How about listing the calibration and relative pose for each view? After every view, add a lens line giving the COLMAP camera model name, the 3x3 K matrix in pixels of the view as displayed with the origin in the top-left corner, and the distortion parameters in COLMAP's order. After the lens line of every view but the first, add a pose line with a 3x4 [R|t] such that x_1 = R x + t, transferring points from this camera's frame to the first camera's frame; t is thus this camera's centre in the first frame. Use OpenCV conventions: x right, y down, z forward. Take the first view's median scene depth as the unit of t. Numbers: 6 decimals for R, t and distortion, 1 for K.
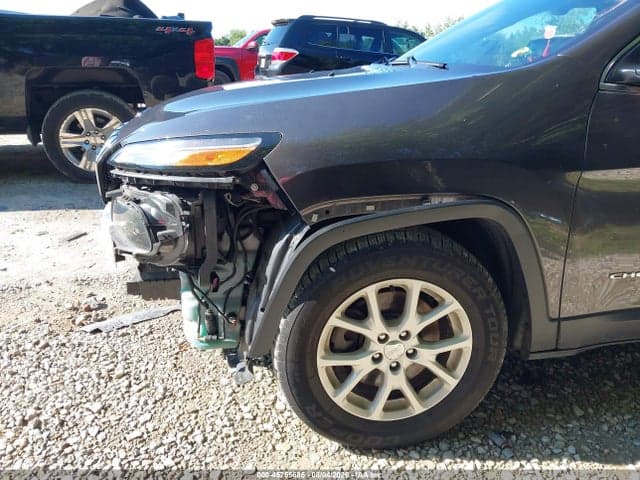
lens RADIAL K [[512.6, 0, 320.0], [0, 512.6, 240.0], [0, 0, 1]] dist [0.006461, 0.005982]
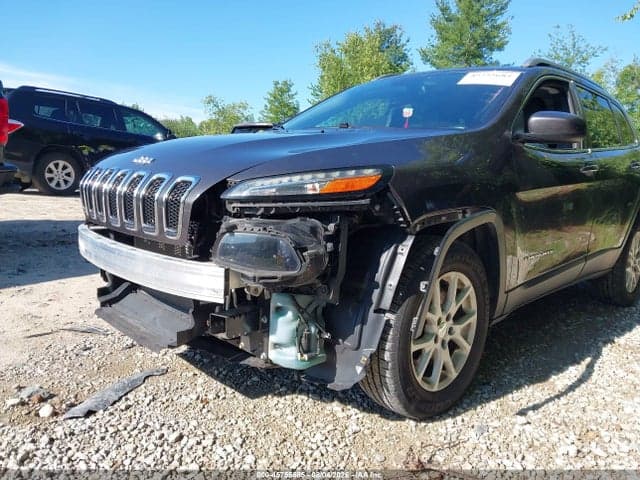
lens RADIAL K [[512.6, 0, 320.0], [0, 512.6, 240.0], [0, 0, 1]] dist [0.006461, 0.005982]
pose [[0.807737, -0.077030, 0.584489, -0.909940], [0.167762, 0.980471, -0.102623, 0.074539], [-0.565170, 0.180948, 0.804886, 0.080396]]
